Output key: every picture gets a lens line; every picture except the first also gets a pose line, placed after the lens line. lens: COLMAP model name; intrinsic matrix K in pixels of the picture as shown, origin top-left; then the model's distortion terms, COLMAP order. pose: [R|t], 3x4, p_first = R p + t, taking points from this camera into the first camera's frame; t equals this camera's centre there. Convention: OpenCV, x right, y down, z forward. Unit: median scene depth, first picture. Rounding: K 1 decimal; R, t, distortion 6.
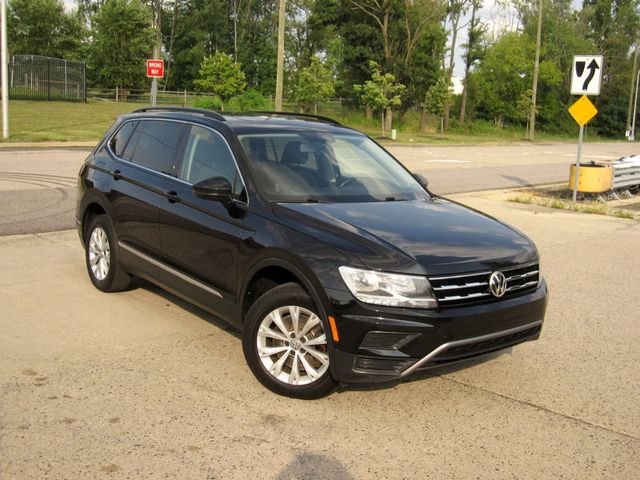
lens RADIAL K [[738.2, 0, 320.0], [0, 738.2, 240.0], [0, 0, 1]] dist [-0.082197, -0.010907]
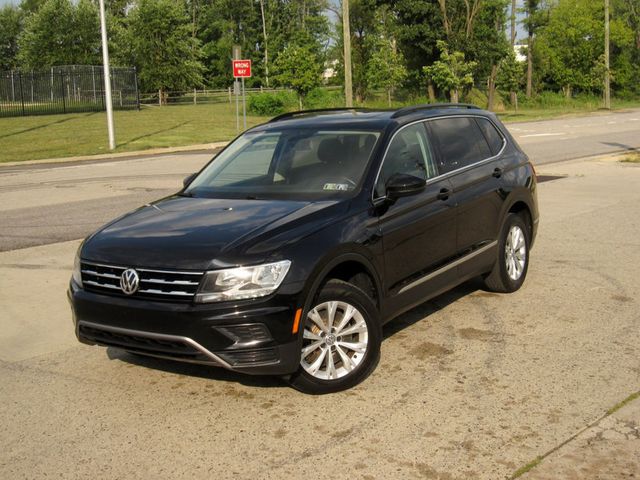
lens RADIAL K [[861.4, 0, 320.0], [0, 861.4, 240.0], [0, 0, 1]] dist [-0.133952, 0.051800]
pose [[0.995524, -0.082558, -0.045994, -0.049789], [0.082088, 0.996553, -0.012027, 0.014588], [0.046829, 0.008198, 0.998869, -0.103802]]
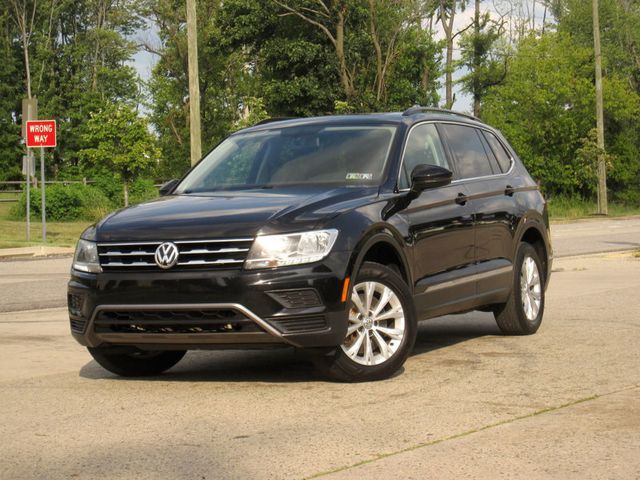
lens RADIAL K [[1517.3, 0, 320.0], [0, 1517.3, 240.0], [0, 0, 1]] dist [-0.113170, -0.193271]
pose [[0.990762, -0.083096, 0.107173, -0.079813], [0.098358, 0.984377, -0.146041, 0.042928], [-0.093363, 0.155233, 0.983456, -0.178255]]
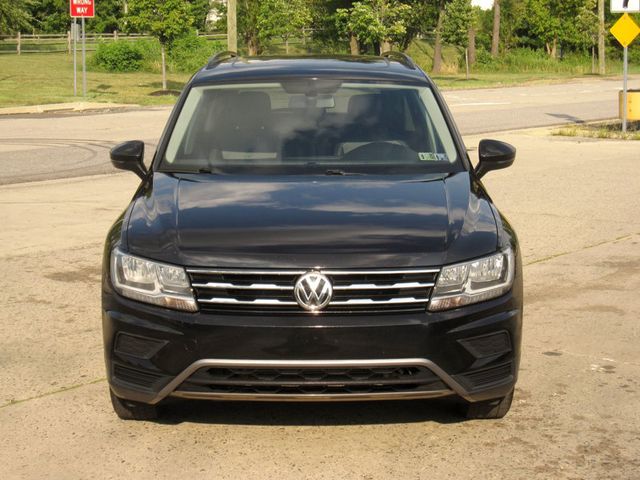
lens RADIAL K [[1287.3, 0, 320.0], [0, 1287.3, 240.0], [0, 0, 1]] dist [-0.168482, 0.180798]
pose [[0.996774, -0.067137, 0.043979, -0.033818], [0.068241, 0.997377, -0.024120, 0.030833], [-0.042245, 0.027043, 0.998741, -0.180149]]
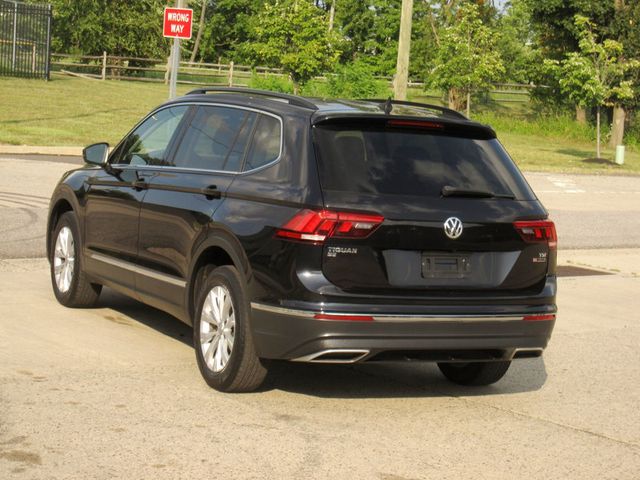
lens RADIAL K [[1517.3, 0, 320.0], [0, 1517.3, 240.0], [0, 0, 1]] dist [-0.113170, -0.193271]
pose [[0.992404, 0.033757, -0.118303, 0.017351], [-0.043787, 0.995567, -0.083239, 0.015764], [0.114969, 0.087787, 0.989482, -0.080667]]
